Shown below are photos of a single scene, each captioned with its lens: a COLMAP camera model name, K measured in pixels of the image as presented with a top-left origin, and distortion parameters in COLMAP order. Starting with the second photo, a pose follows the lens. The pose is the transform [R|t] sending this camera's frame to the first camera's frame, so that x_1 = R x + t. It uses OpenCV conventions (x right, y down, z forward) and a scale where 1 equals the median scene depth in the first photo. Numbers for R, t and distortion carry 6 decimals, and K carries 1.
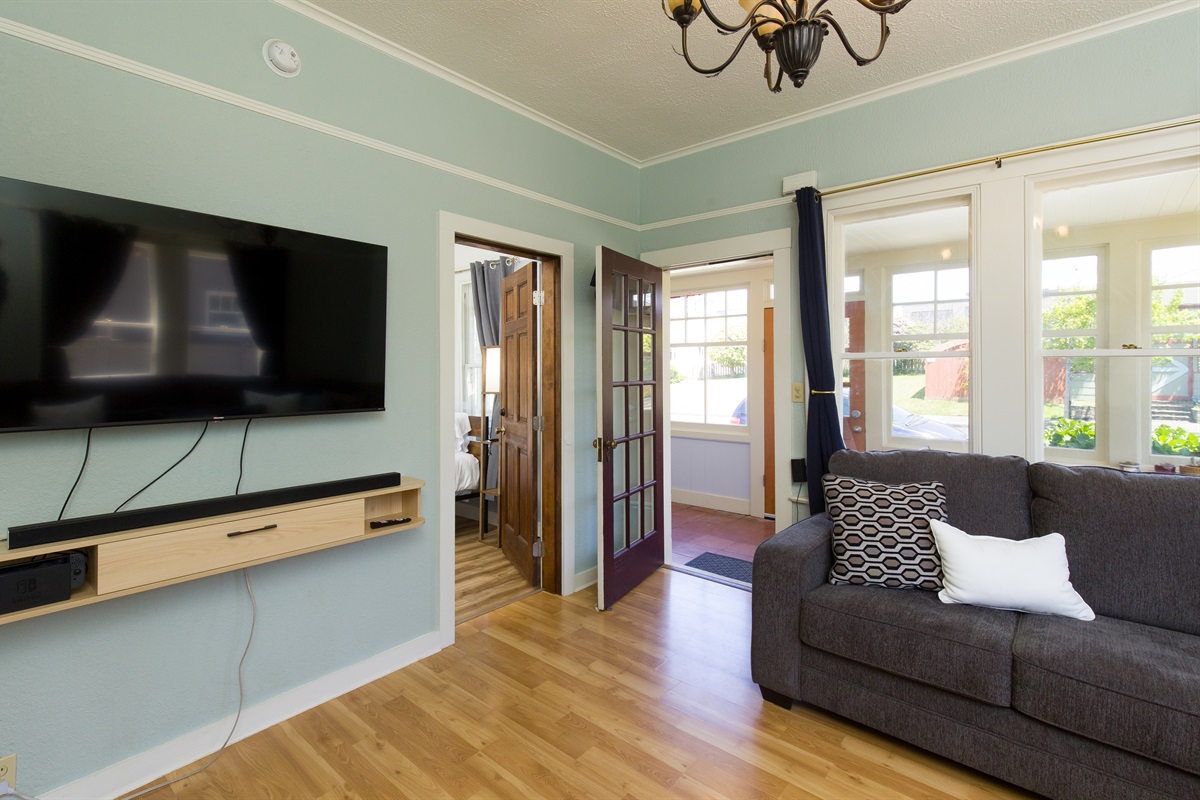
lens RADIAL K [[553.8, 0, 582.0], [0, 553.8, 373.6], [0, 0, 1]] dist [0.004869, -0.000676]
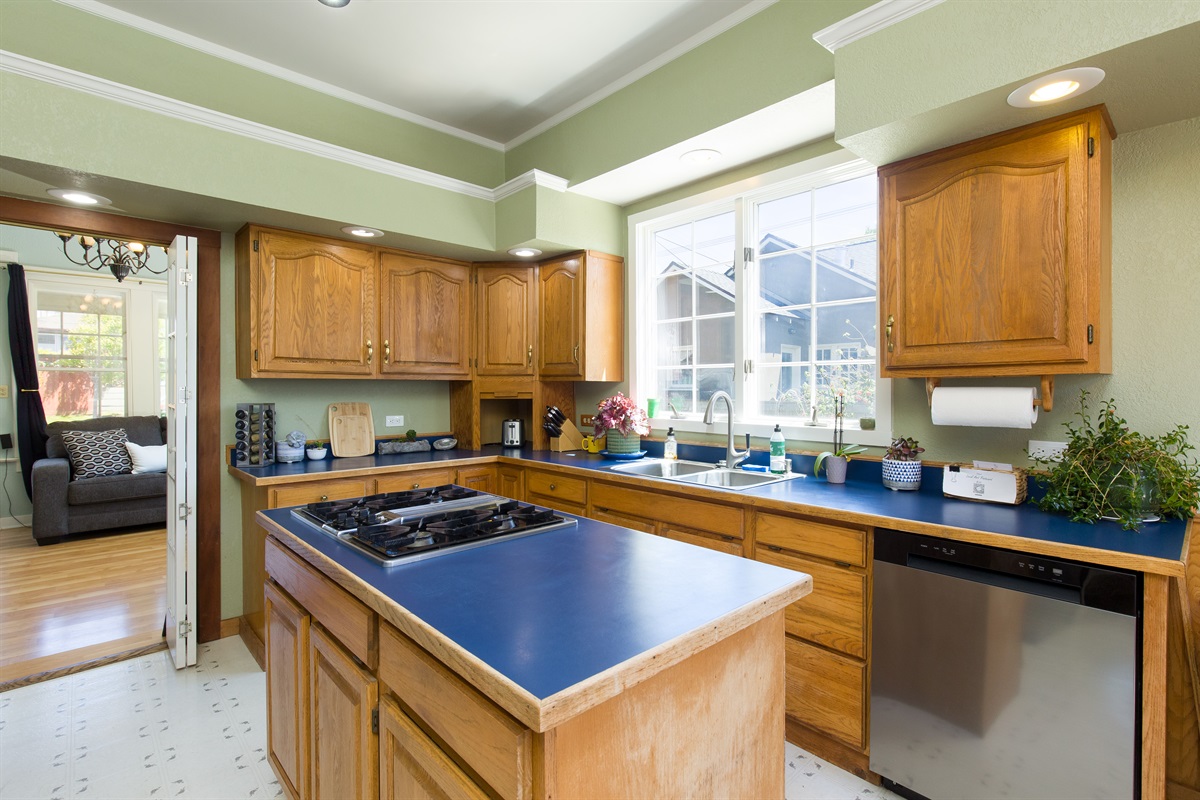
lens RADIAL K [[553.8, 0, 599.8], [0, 553.8, 396.2], [0, 0, 1]] dist [0.004869, -0.000676]
pose [[0.090328, -0.006248, 0.995892, -1.494112], [-0.000641, 0.999980, 0.006332, 0.056611], [-0.995912, -0.001211, 0.090322, -1.171073]]
